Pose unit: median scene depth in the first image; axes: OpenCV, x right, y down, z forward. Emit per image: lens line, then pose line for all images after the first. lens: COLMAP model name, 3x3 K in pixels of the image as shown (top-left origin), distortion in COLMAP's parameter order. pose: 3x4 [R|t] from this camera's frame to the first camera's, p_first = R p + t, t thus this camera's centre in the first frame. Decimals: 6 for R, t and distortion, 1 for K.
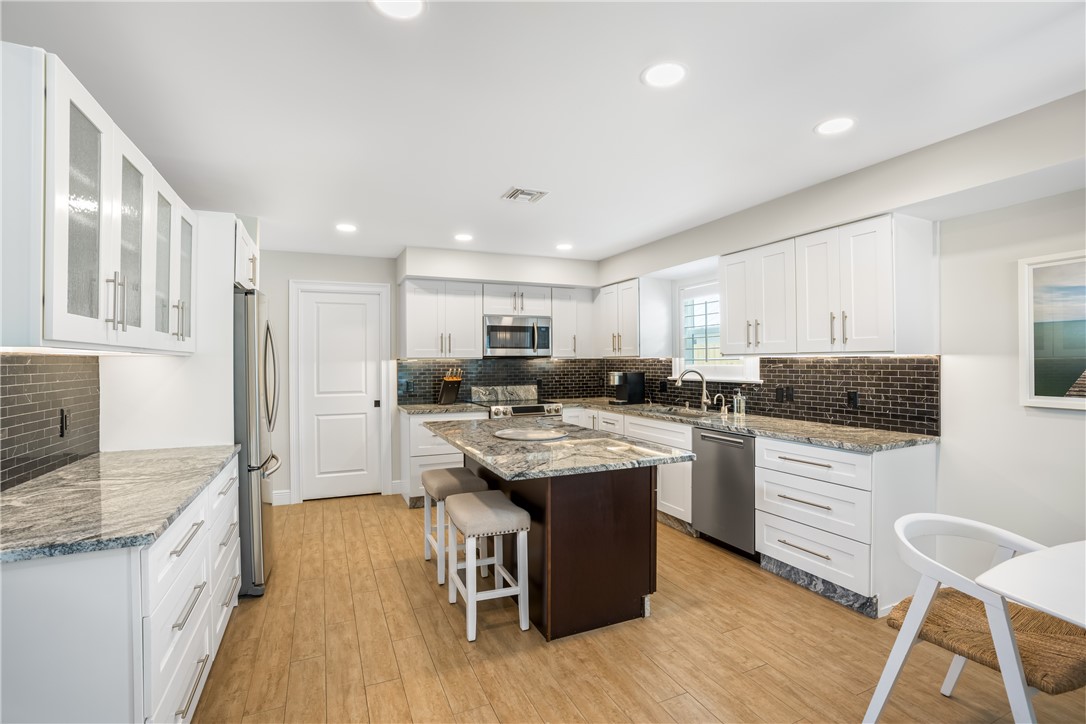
lens RADIAL K [[504.2, 0, 541.2], [0, 504.2, 357.9], [0, 0, 1]] dist [-0.082642, 0.034894]
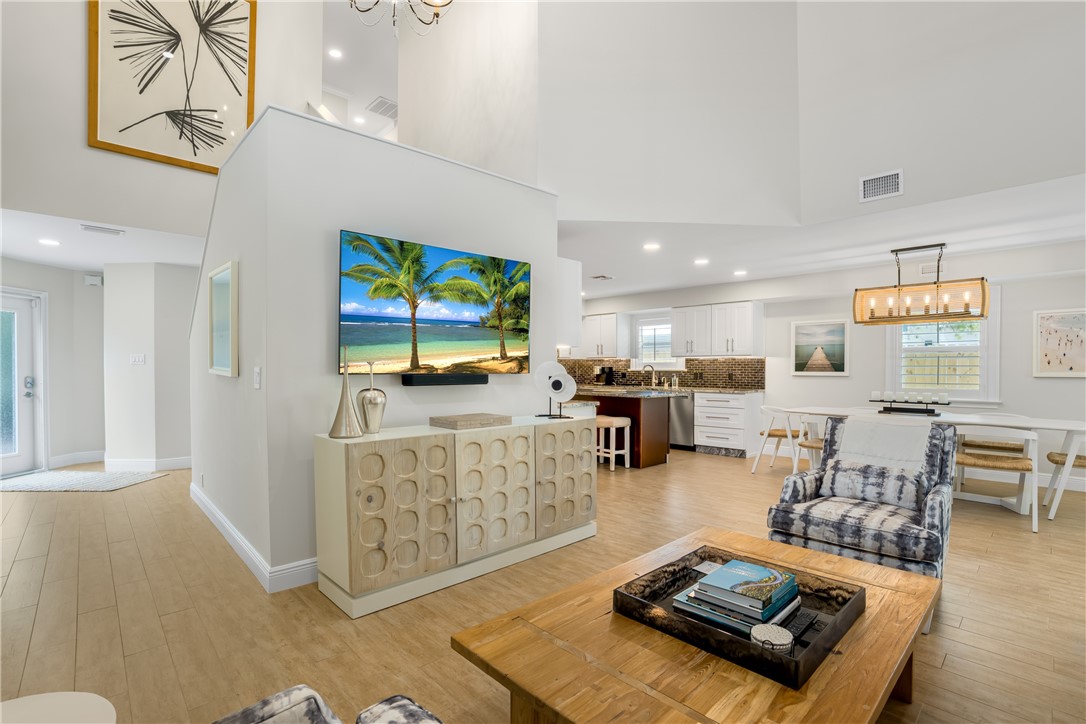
lens RADIAL K [[504.2, 0, 541.2], [0, 504.2, 357.9], [0, 0, 1]] dist [-0.082642, 0.034894]
pose [[0.945487, 0.016867, 0.325223, -0.786484], [-0.011837, 0.999778, -0.017440, 0.040373], [-0.325445, 0.012639, 0.945476, -0.747872]]
